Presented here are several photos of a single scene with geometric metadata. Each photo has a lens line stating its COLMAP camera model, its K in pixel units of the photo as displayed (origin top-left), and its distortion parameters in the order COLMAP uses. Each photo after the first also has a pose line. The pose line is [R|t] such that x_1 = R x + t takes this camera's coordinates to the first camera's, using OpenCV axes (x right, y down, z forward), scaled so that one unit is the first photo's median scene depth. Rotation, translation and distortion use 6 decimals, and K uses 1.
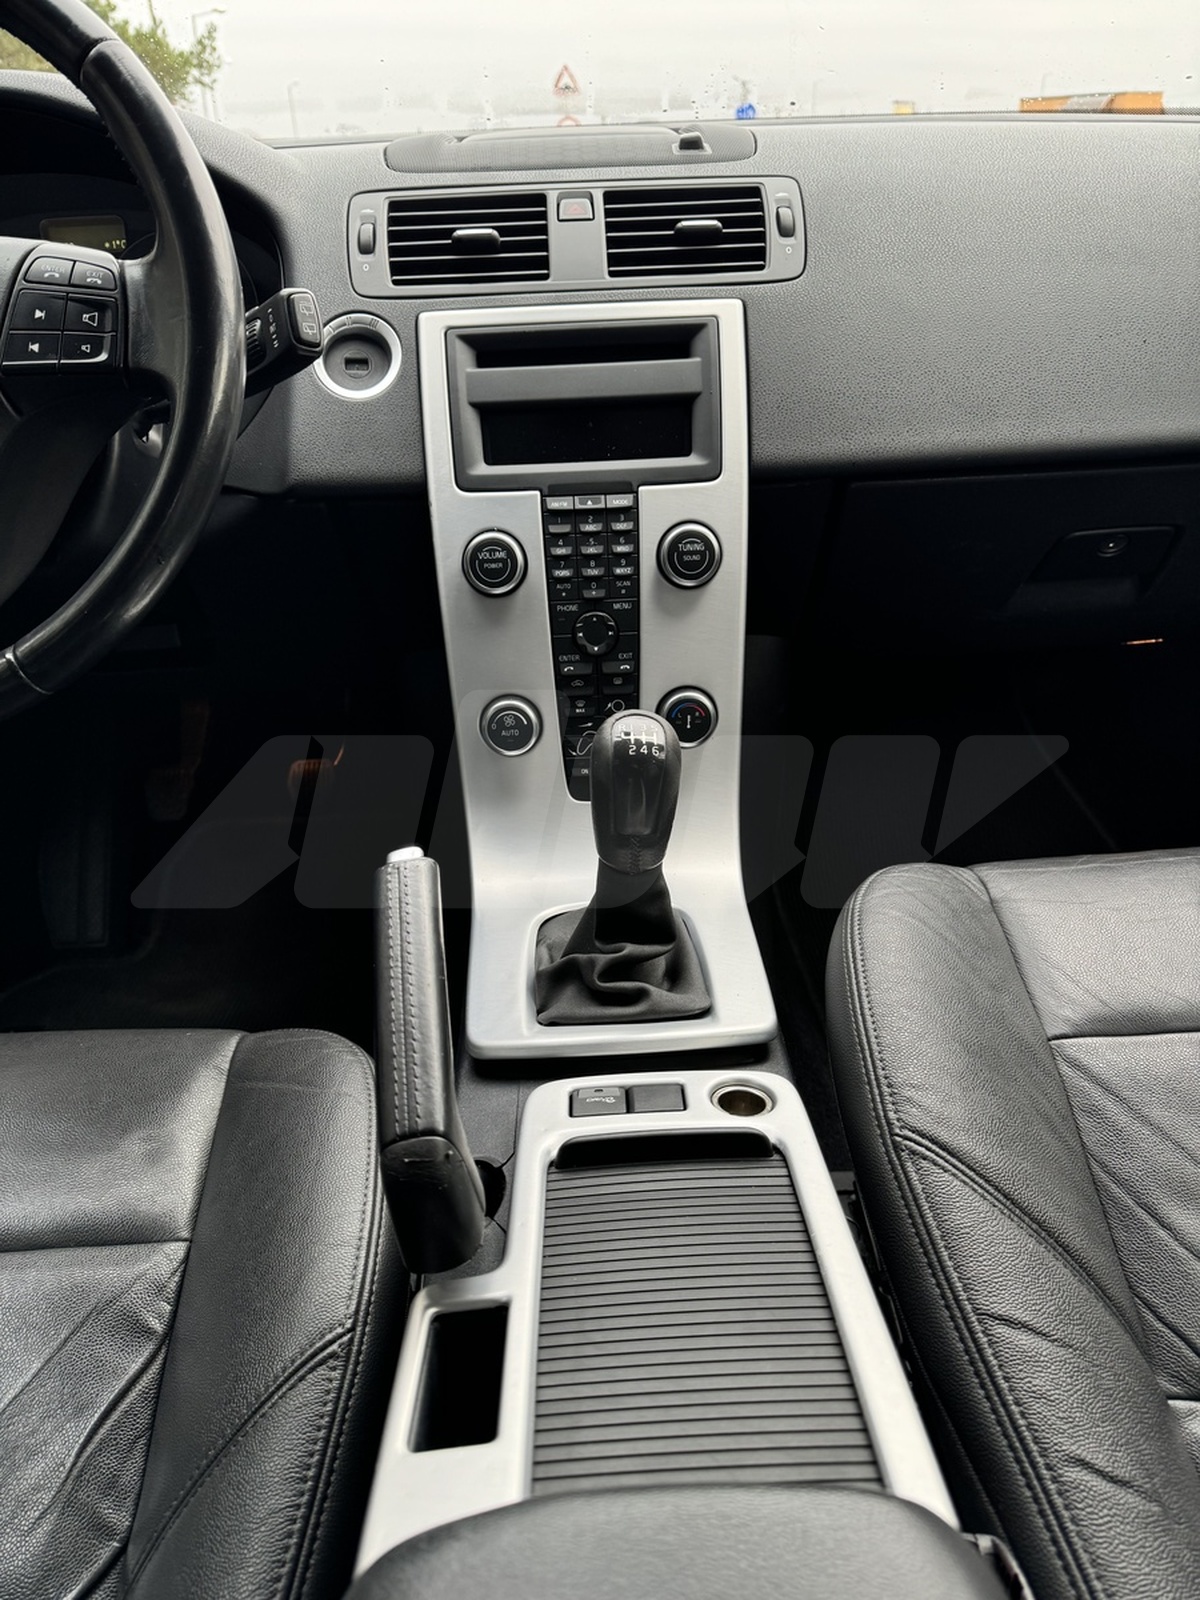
lens RADIAL K [[1154.6, 0, 601.8], [0, 1154.6, 804.5], [0, 0, 1]] dist [0.041149, -0.049167]
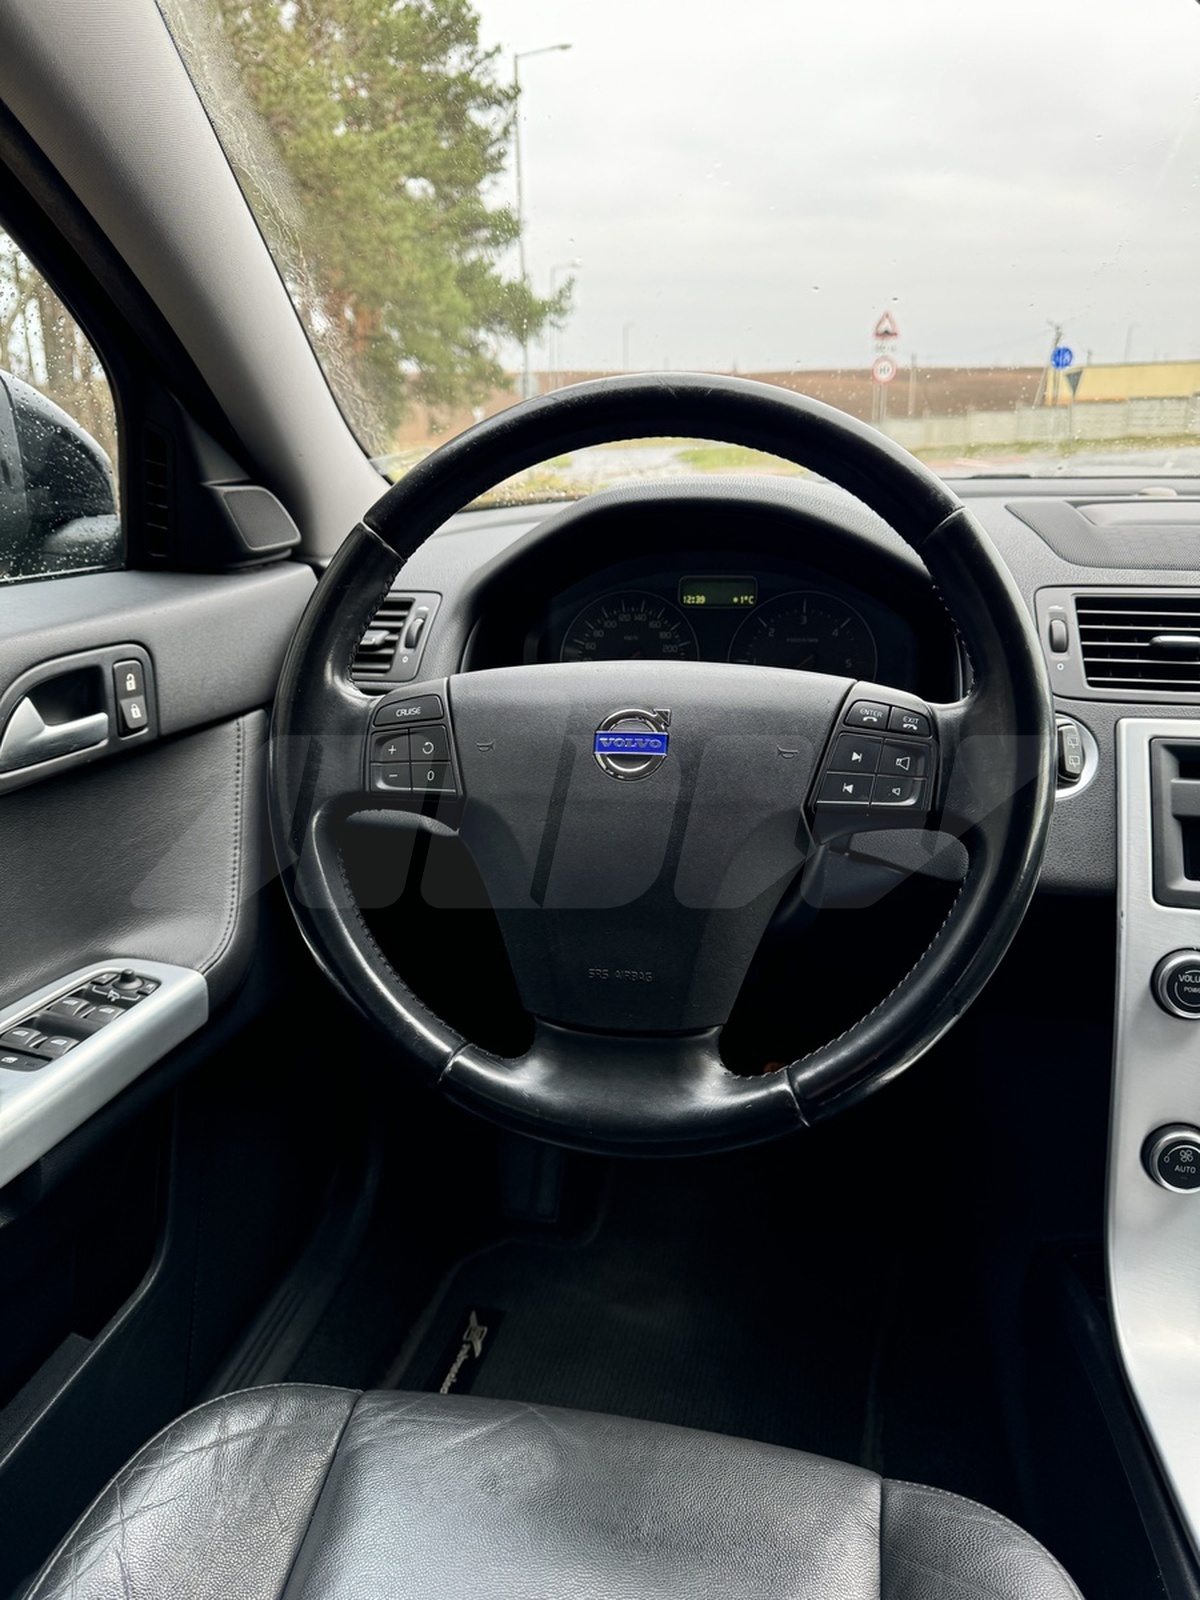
lens RADIAL K [[1139.5, 0, 598.7], [0, 1139.5, 809.8], [0, 0, 1]] dist [0.144414, -0.248698]
pose [[0.971163, 0.099615, -0.216606, -0.364288], [-0.132242, 0.981030, -0.141747, -0.152916], [0.198377, 0.166304, 0.965914, -0.011923]]
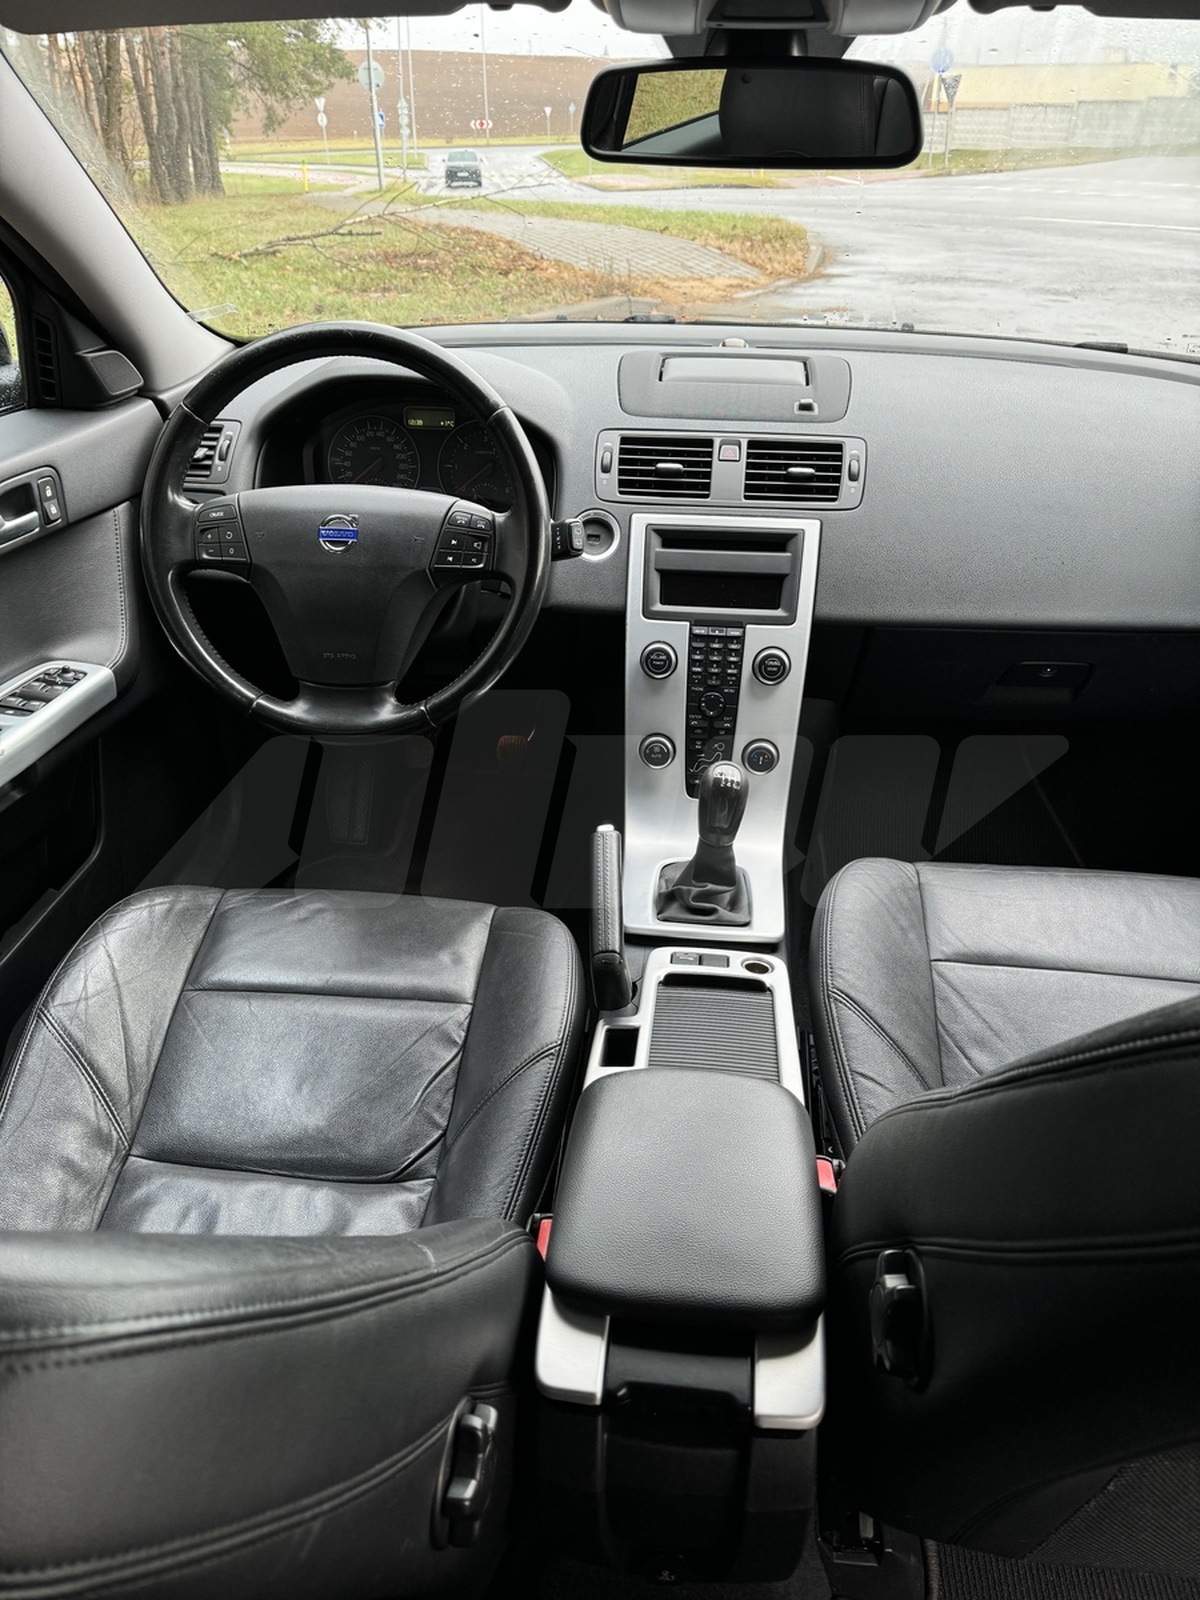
lens RADIAL K [[1139.5, 0, 598.7], [0, 1139.5, 809.8], [0, 0, 1]] dist [0.144414, -0.248698]
pose [[0.989508, 0.111160, -0.092294, 0.001952], [-0.105436, 0.992316, 0.064748, -0.087244], [0.098783, -0.054338, 0.993624, -0.749603]]
